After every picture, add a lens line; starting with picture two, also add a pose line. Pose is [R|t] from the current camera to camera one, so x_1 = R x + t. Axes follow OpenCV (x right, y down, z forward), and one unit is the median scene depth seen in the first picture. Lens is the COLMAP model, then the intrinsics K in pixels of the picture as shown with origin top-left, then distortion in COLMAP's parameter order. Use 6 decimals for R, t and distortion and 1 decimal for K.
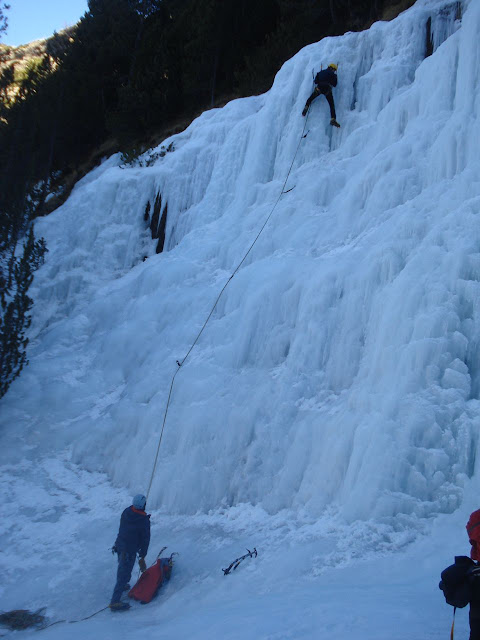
lens RADIAL K [[724.1, 0, 240.0], [0, 724.1, 320.0], [0, 0, 1]] dist [-0.092668, -0.007270]
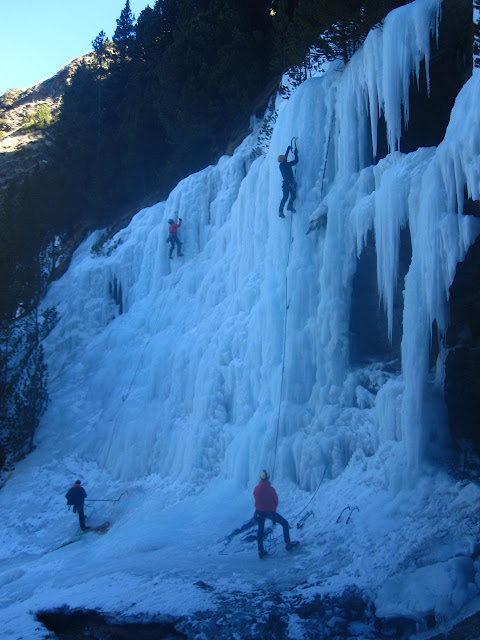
lens RADIAL K [[643.7, 0, 258.5], [0, 643.7, 322.6], [0, 0, 1]] dist [-0.065405, 0.012002]
pose [[0.986478, -0.156061, -0.050056, 0.320344], [0.160718, 0.980968, 0.108952, -0.221261], [0.032100, -0.115524, 0.992786, -0.522680]]
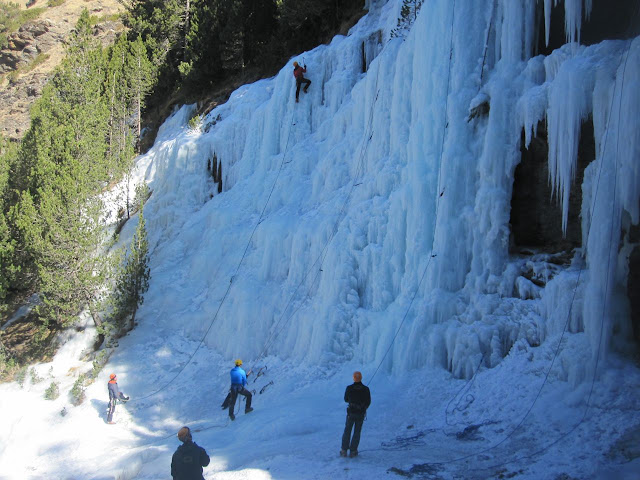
lens RADIAL K [[643.7, 0, 320.0], [0, 643.7, 240.0], [0, 0, 1]] dist [-0.065405, 0.012002]
pose [[0.993428, -0.113185, -0.017055, 0.146761], [0.114442, 0.979328, 0.166794, -0.245339], [-0.002177, -0.167650, 0.985844, -0.511814]]
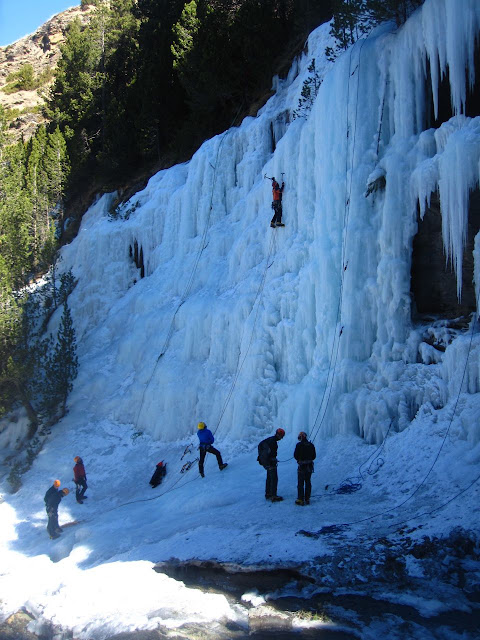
lens RADIAL K [[643.7, 0, 258.5], [0, 643.7, 322.6], [0, 0, 1]] dist [-0.065405, 0.012002]
pose [[0.984980, -0.171572, -0.019442, 0.190585], [0.172310, 0.969420, 0.174738, -0.246679], [-0.011133, -0.175463, 0.984423, -0.548785]]
